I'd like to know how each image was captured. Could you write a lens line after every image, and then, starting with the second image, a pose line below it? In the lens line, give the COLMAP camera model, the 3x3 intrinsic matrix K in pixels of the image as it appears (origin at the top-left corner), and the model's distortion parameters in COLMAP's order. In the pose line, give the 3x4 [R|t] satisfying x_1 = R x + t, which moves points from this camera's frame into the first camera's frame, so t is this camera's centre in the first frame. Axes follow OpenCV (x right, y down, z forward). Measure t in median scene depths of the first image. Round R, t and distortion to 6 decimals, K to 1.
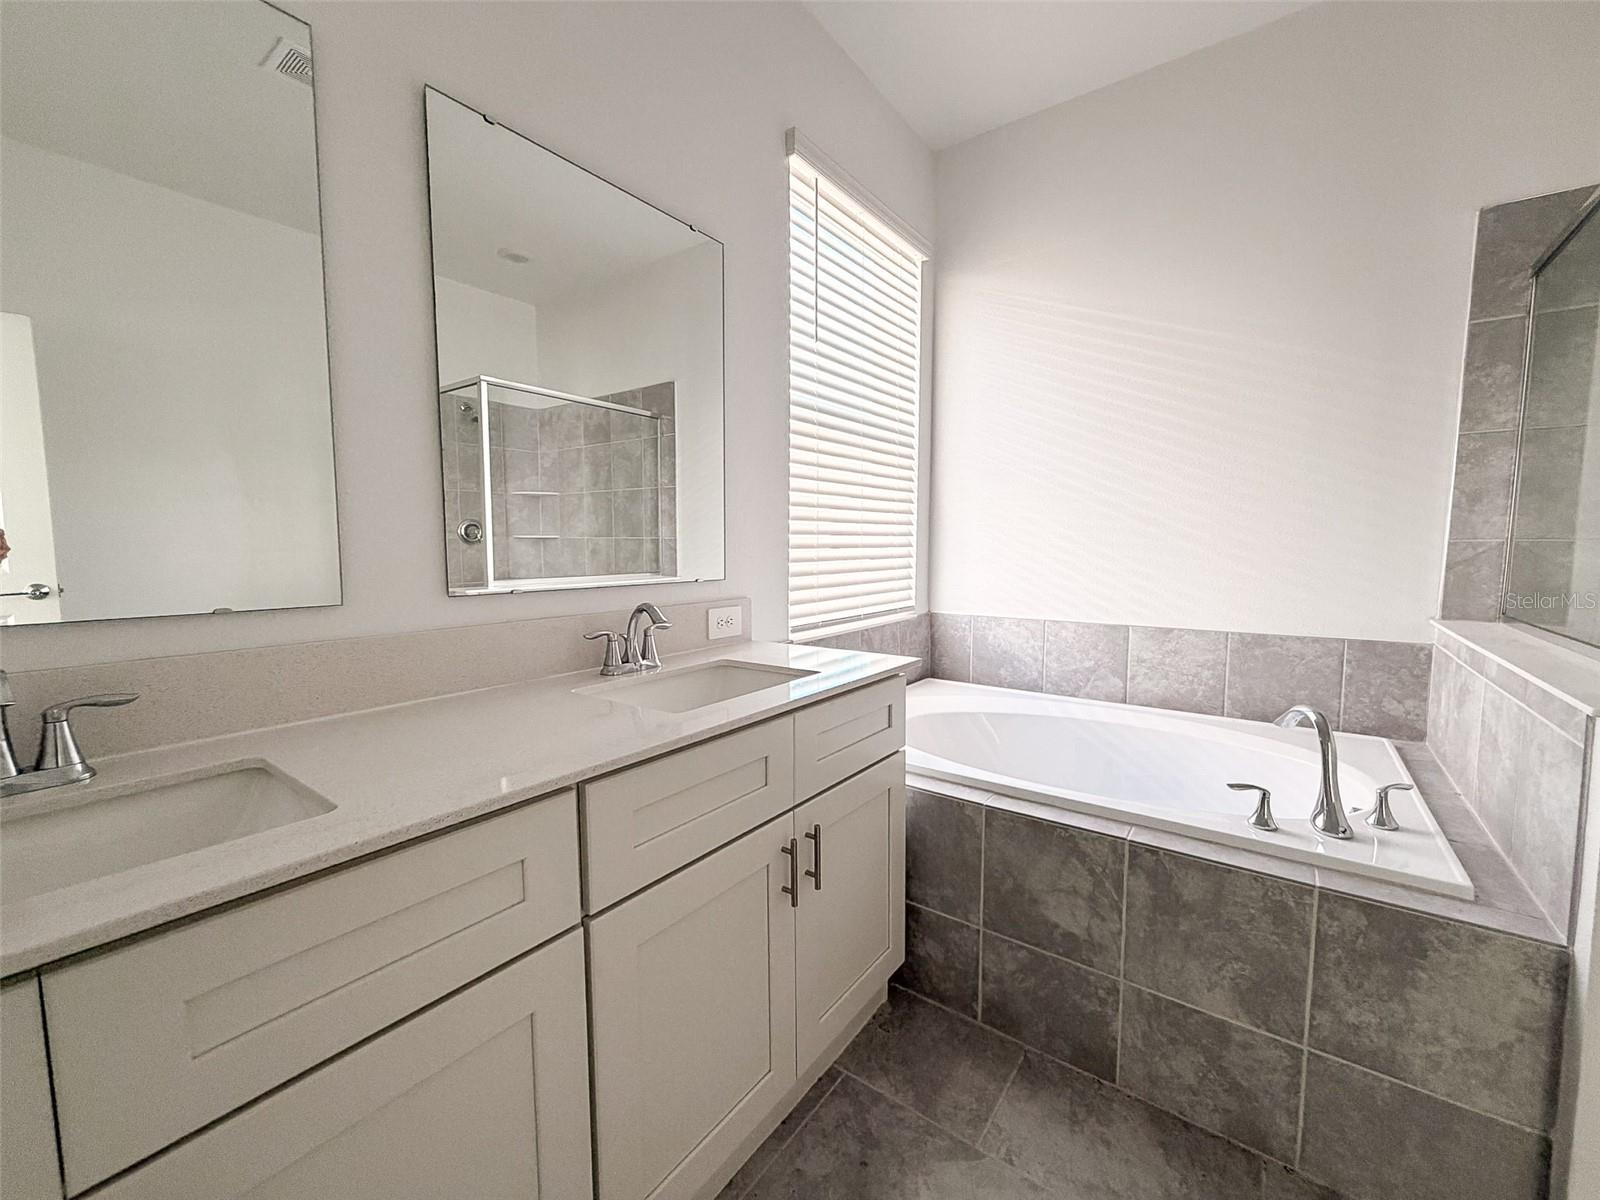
lens RADIAL K [[639.0, 0, 799.8], [0, 639.0, 603.5], [0, 0, 1]] dist [0.001912, -0.000327]
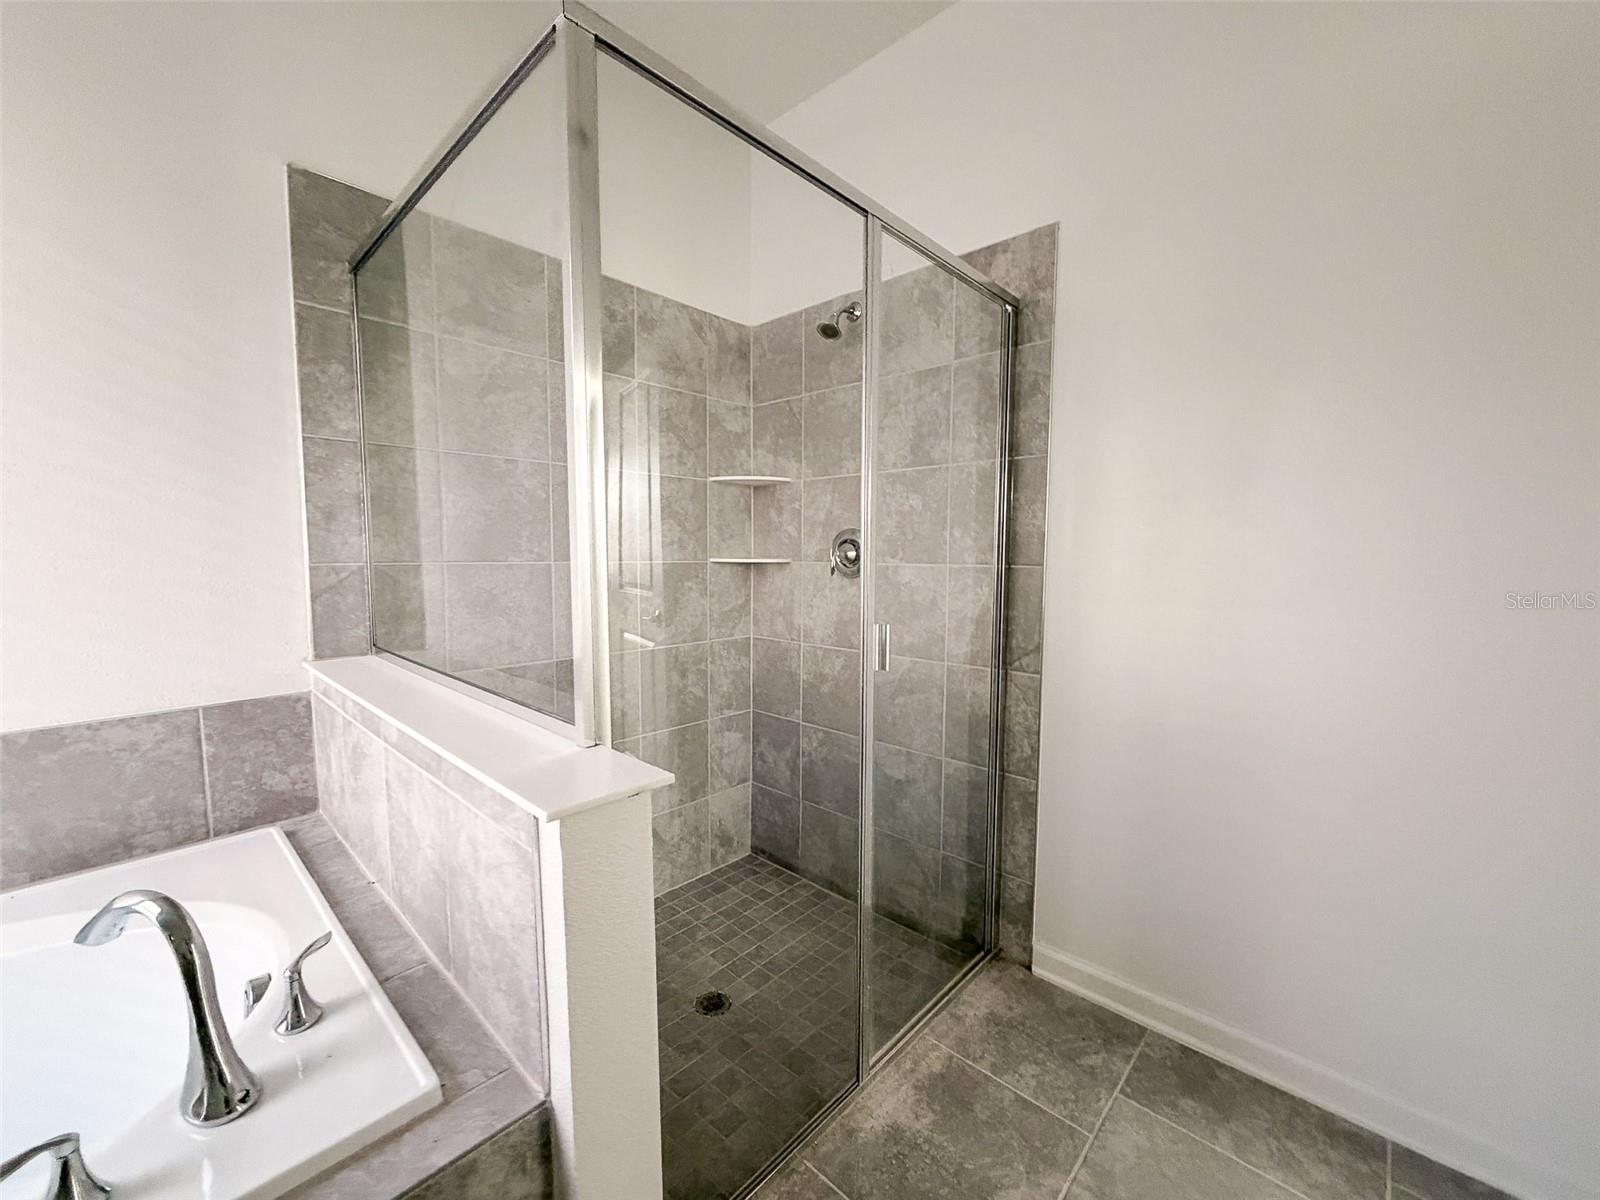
lens RADIAL K [[641.3, 0, 800.9], [0, 641.3, 600.7], [0, 0, 1]] dist [-0.000447, 0.000214]
pose [[0.102752, -0.079831, 0.991498, 0.267451], [0.087794, 0.993612, 0.070902, -0.057620], [-0.990825, 0.079762, 0.109105, 0.298618]]
